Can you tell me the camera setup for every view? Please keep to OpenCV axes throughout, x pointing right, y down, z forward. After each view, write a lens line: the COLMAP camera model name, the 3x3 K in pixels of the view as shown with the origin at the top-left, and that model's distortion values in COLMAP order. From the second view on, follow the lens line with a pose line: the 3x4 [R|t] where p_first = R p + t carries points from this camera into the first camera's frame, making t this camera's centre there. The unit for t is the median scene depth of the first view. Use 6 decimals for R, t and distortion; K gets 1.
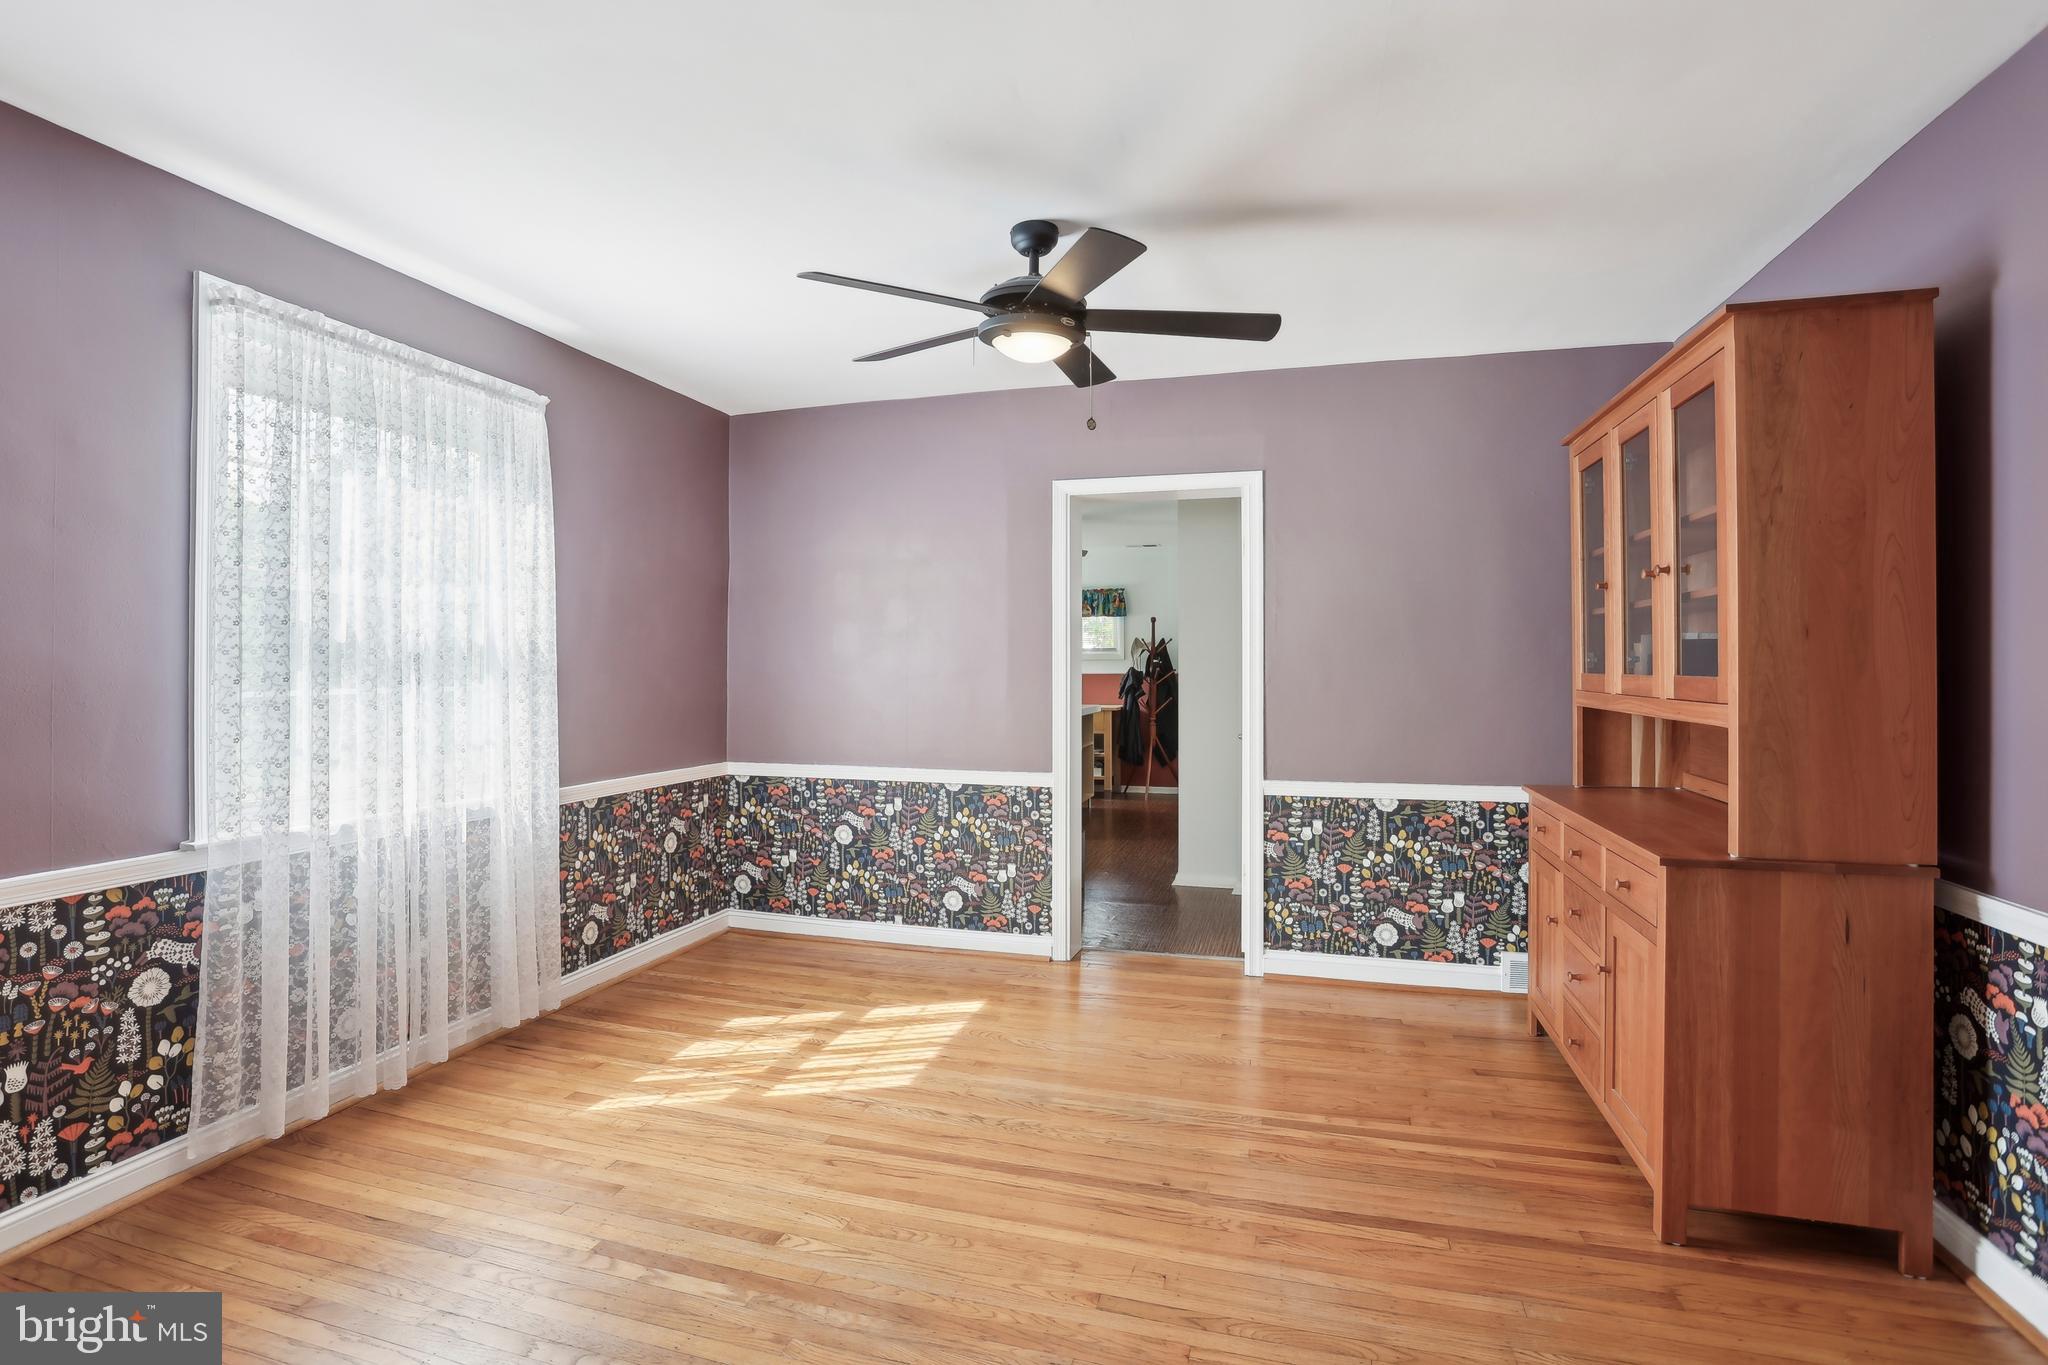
lens RADIAL K [[1002.9, 0, 1001.4], [0, 1002.9, 664.1], [0, 0, 1]] dist [-0.090118, 0.048755]
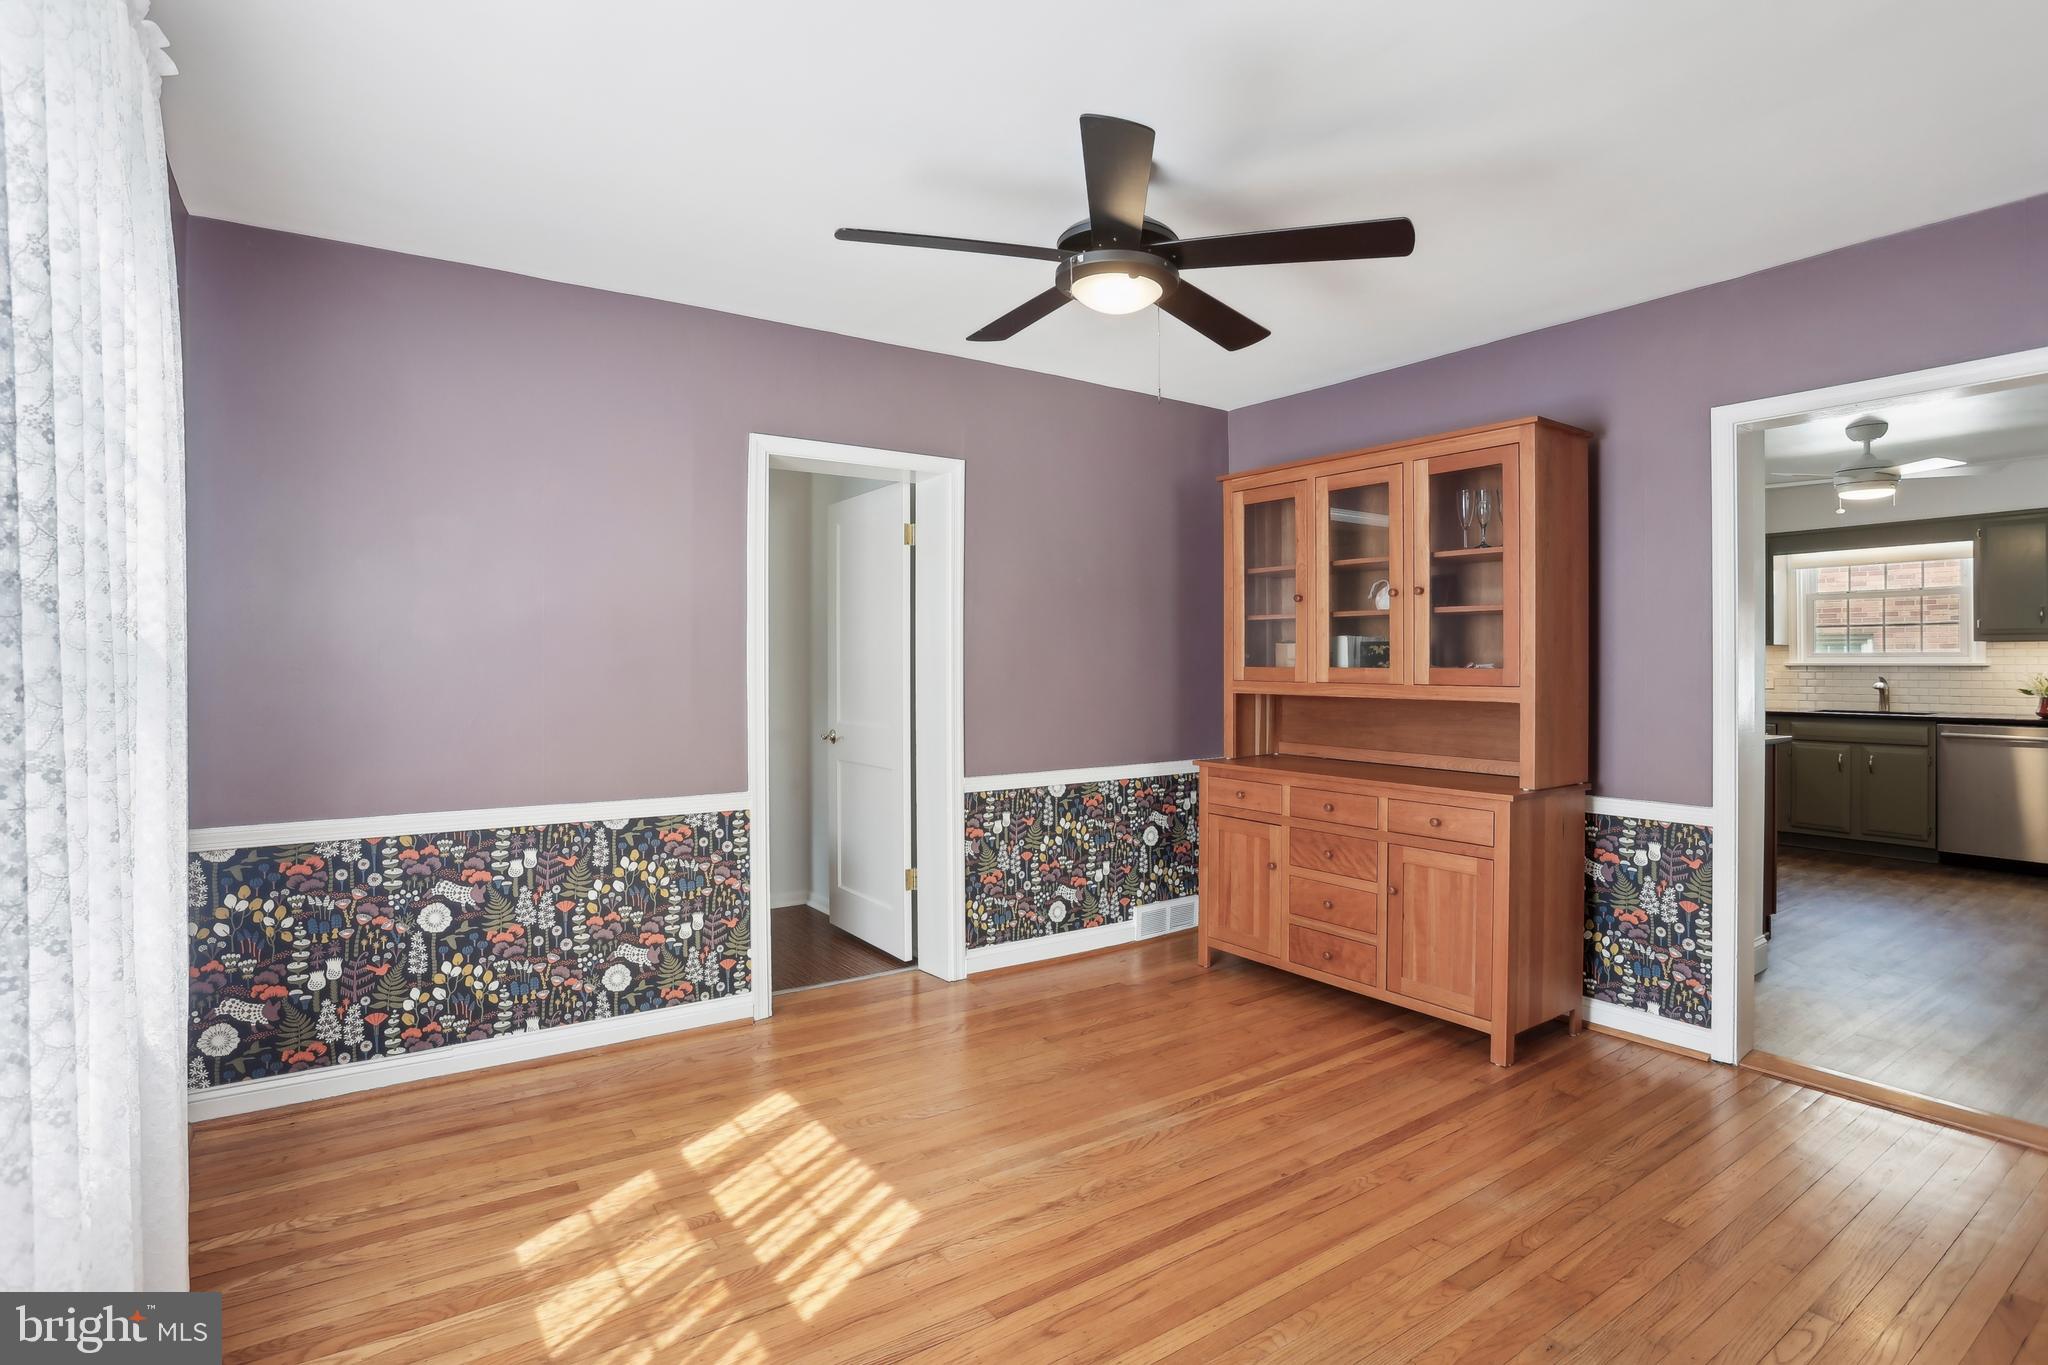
lens RADIAL K [[1002.9, 0, 1001.4], [0, 1002.9, 664.1], [0, 0, 1]] dist [-0.090118, 0.048755]
pose [[0.630833, -0.001148, 0.775918, -0.478561], [-0.004086, 0.999980, 0.004801, 0.000726], [-0.775908, -0.006199, 0.630816, 0.358171]]
